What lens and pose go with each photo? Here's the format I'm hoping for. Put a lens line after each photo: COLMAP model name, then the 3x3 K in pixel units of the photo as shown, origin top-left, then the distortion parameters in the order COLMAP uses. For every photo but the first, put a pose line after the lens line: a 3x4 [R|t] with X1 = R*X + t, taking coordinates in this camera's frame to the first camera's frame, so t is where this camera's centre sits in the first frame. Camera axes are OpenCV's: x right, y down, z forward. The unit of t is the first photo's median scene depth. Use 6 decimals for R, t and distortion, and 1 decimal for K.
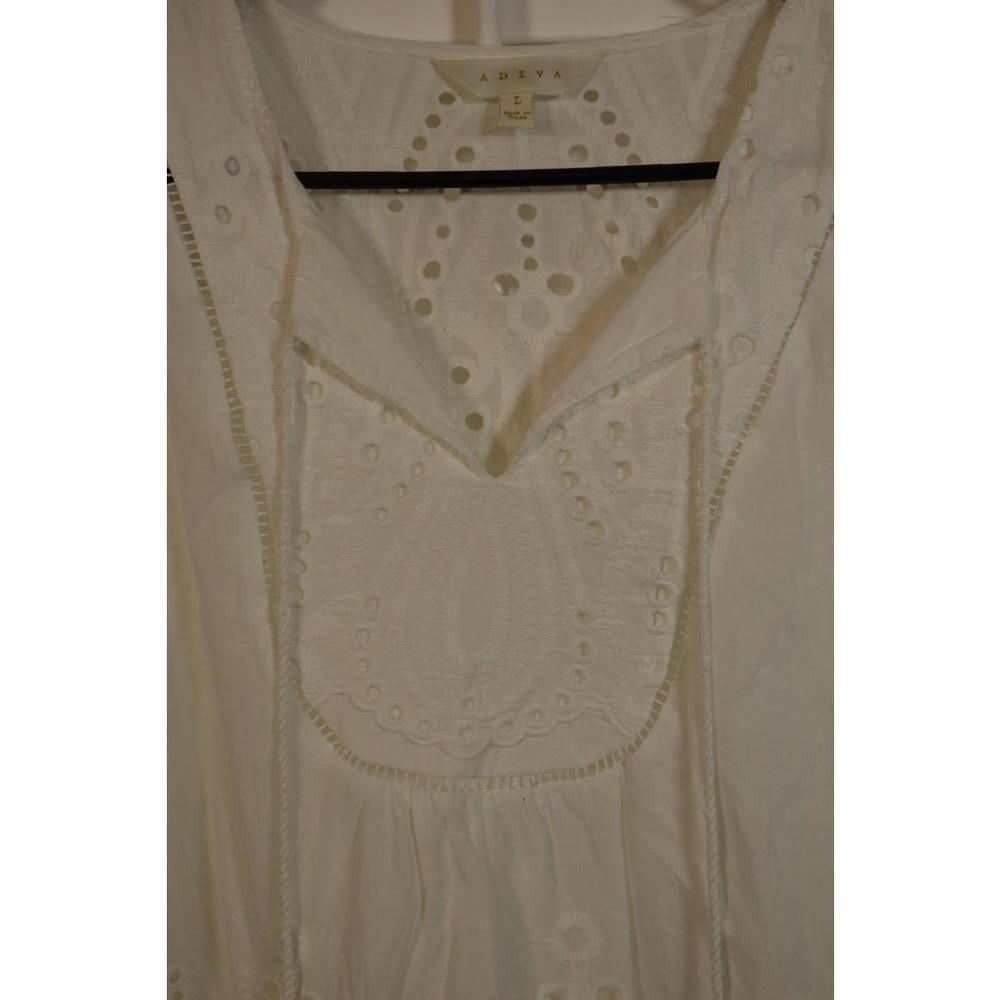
lens RADIAL K [[1349.3, 0, 500.0], [0, 1349.3, 500.0], [0, 0, 1]] dist [-0.010445, -0.009810]
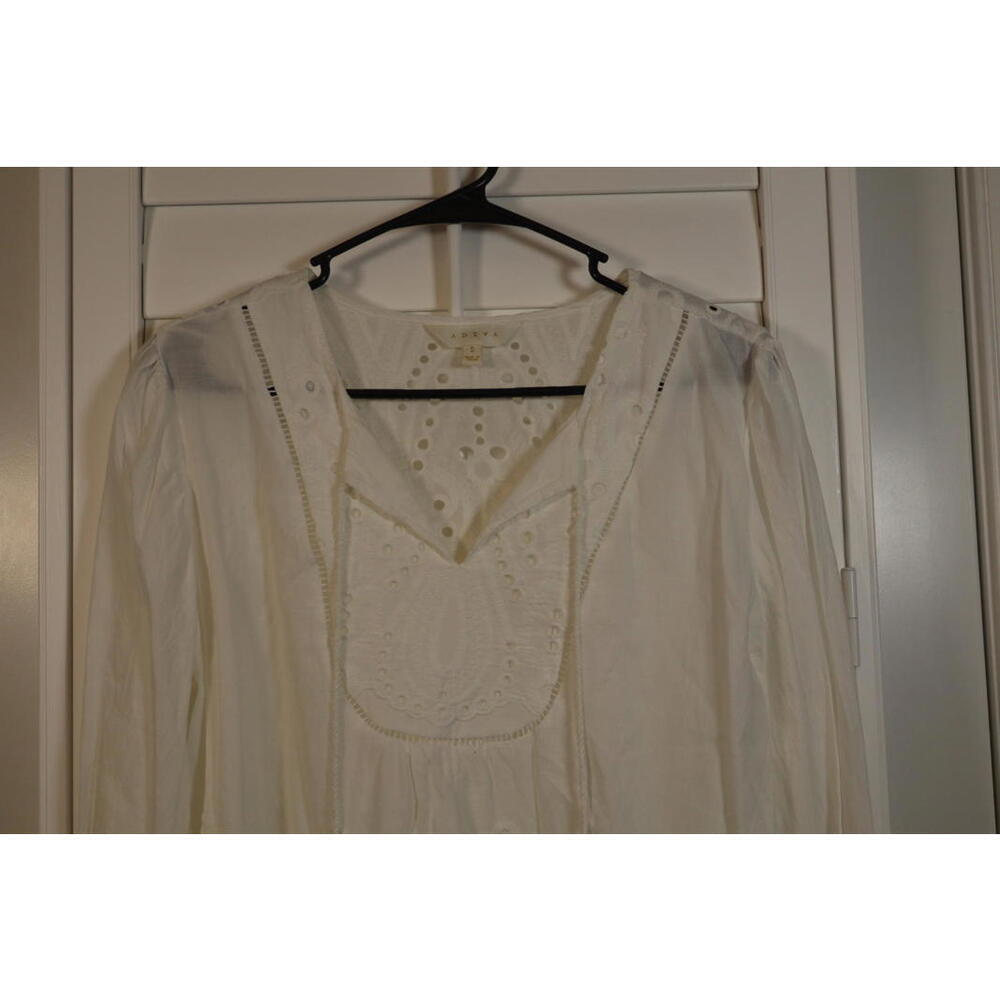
lens RADIAL K [[1332.8, 0, 500.0], [0, 1332.8, 500.0], [0, 0, 1]] dist [0.003146, -0.003487]
pose [[0.999709, 0.003060, 0.023949, 0.007661], [-0.001019, 0.996401, -0.084755, 0.046901], [-0.024122, 0.084706, 0.996114, -0.721276]]
